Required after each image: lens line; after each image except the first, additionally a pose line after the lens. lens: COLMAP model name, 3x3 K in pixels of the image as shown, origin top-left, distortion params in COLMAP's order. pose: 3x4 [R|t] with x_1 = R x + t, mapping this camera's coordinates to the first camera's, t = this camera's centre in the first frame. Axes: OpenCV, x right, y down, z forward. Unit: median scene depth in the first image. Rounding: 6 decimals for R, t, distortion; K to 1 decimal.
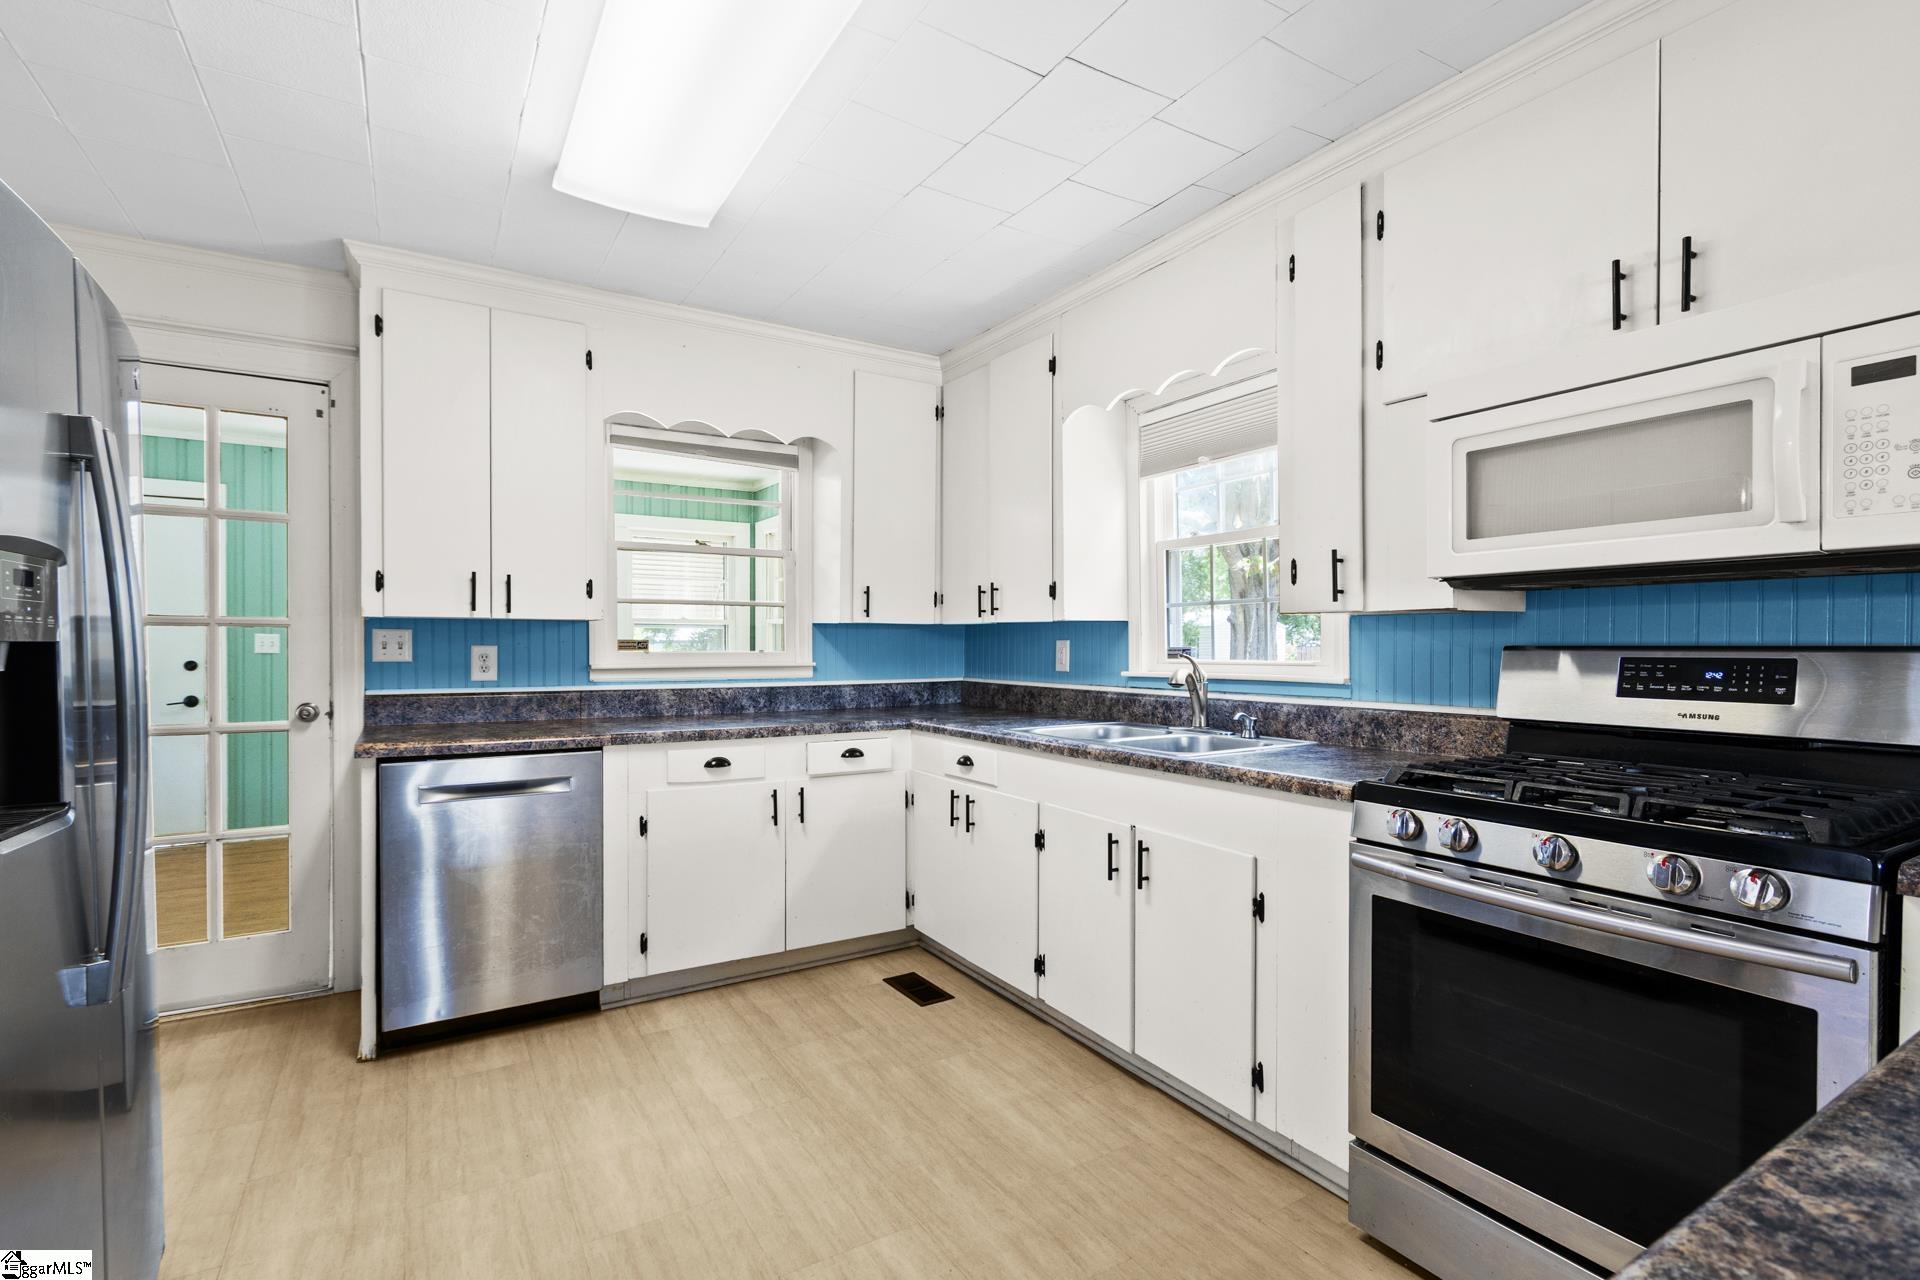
lens RADIAL K [[894.8, 0, 956.4], [0, 894.8, 655.7], [0, 0, 1]] dist [0.004164, -0.001487]
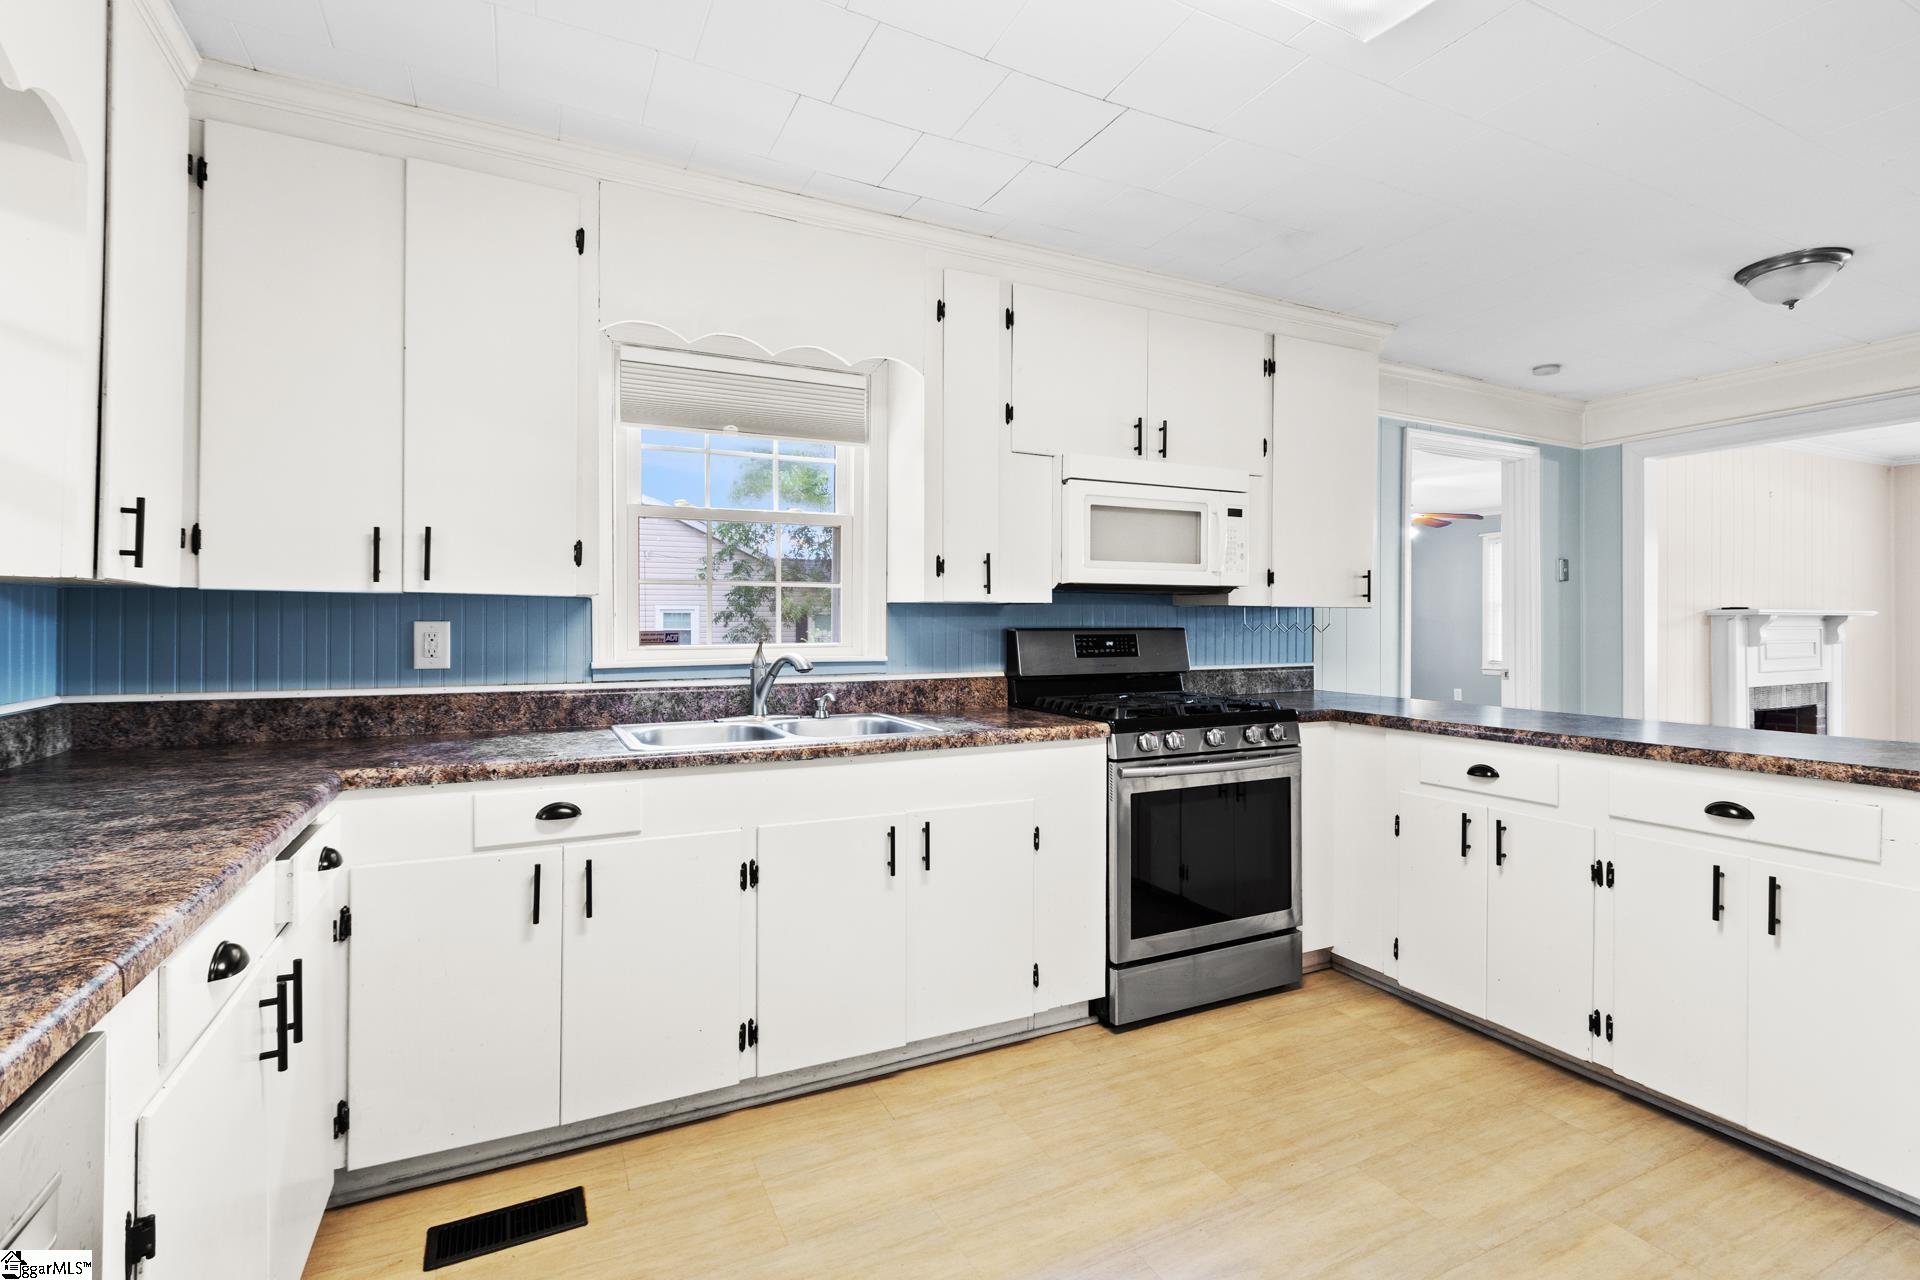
lens RADIAL K [[894.8, 0, 949.6], [0, 894.8, 625.5], [0, 0, 1]] dist [0.004164, -0.001487]
pose [[0.078500, -0.016253, 0.996782, -0.621001], [0.004645, 0.999862, 0.015937, -0.027847], [-0.996903, 0.003379, 0.078565, 0.696496]]
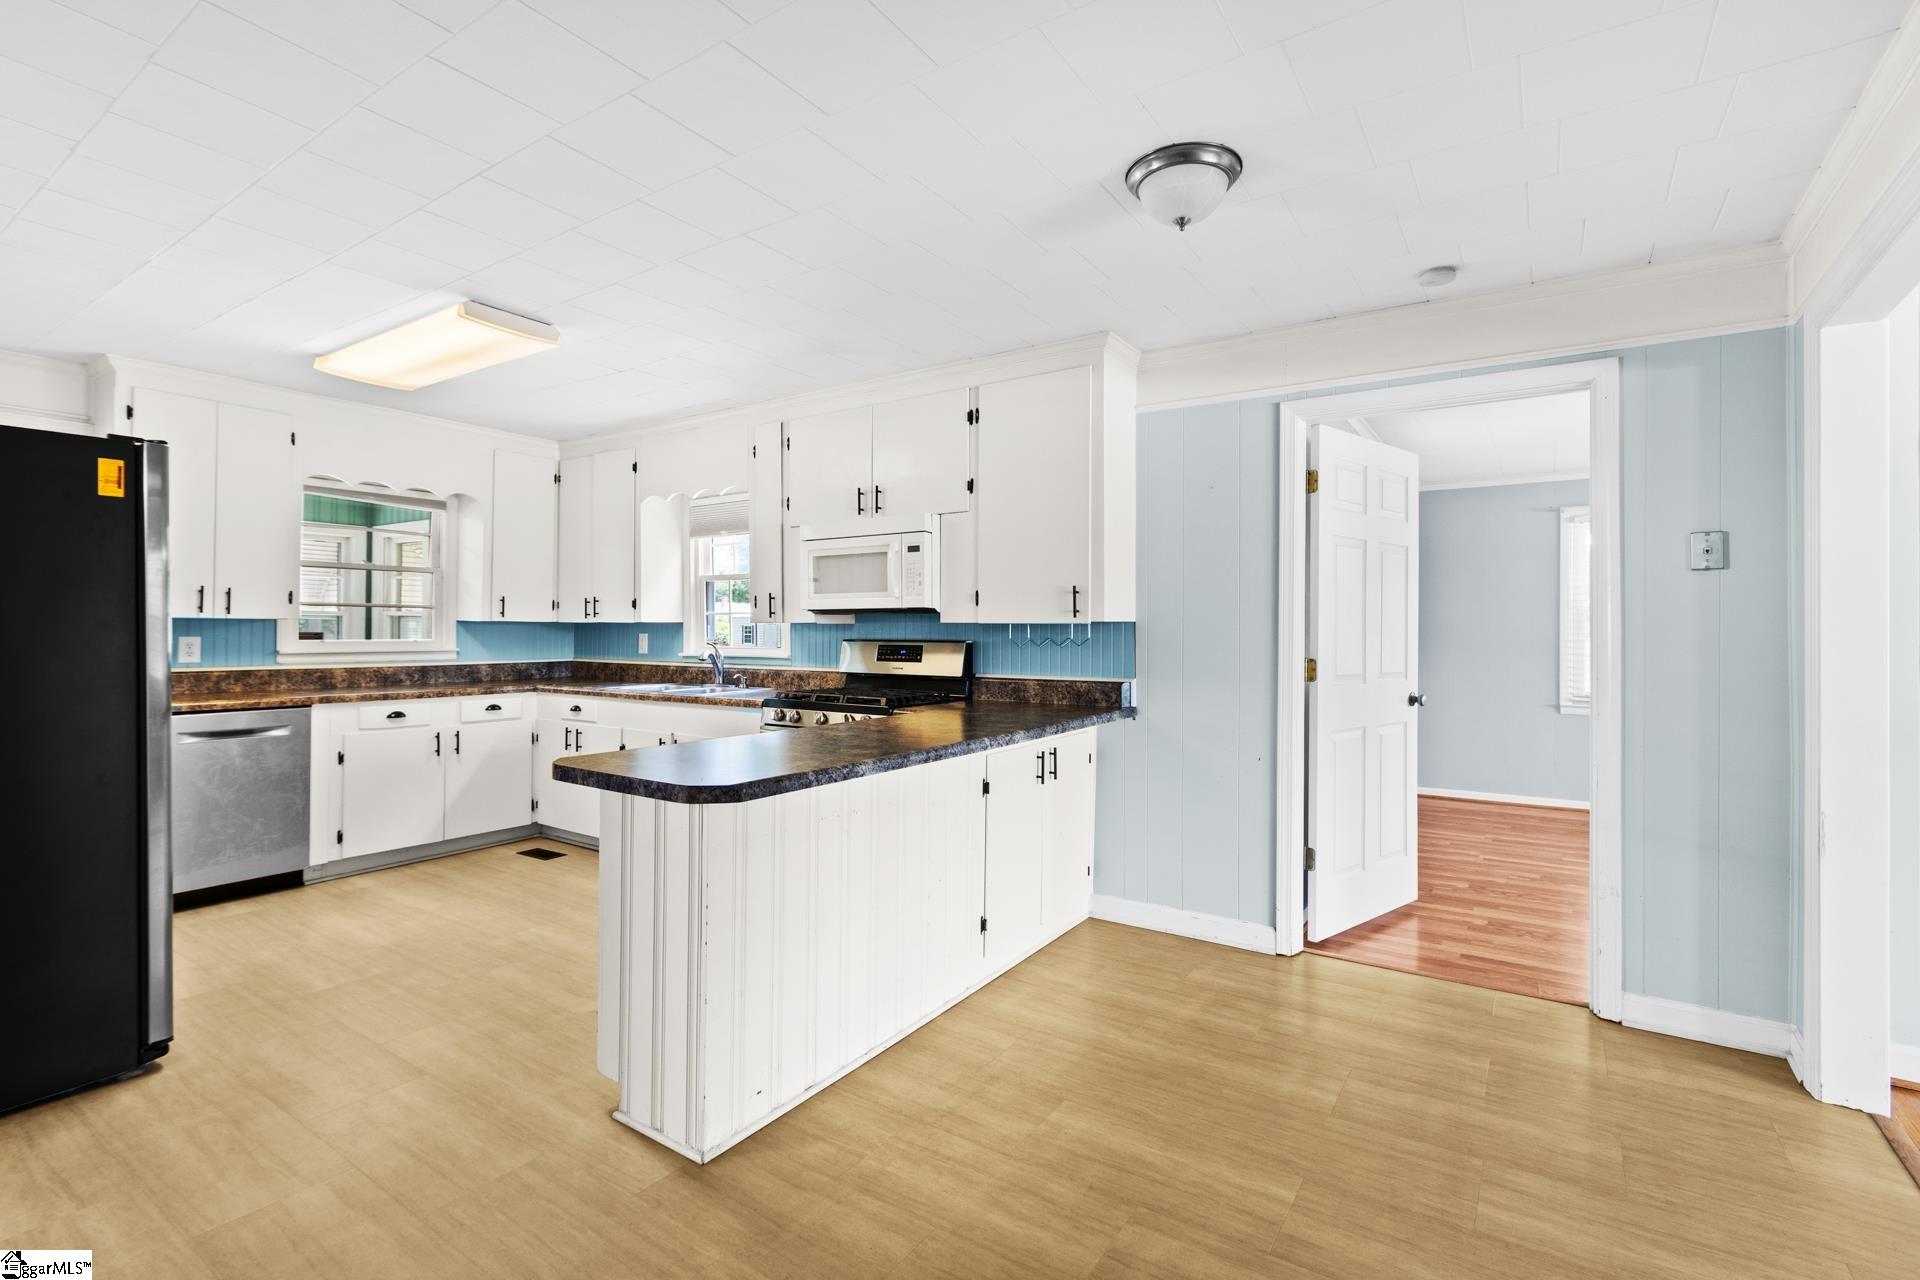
lens RADIAL K [[894.8, 0, 959.8], [0, 894.8, 628.4], [0, 0, 1]] dist [0.004164, -0.001487]
pose [[0.912492, 0.006199, 0.409047, -0.019981], [-0.000126, 0.999889, -0.014872, -0.003757], [-0.409094, 0.013519, 0.912392, -0.793034]]
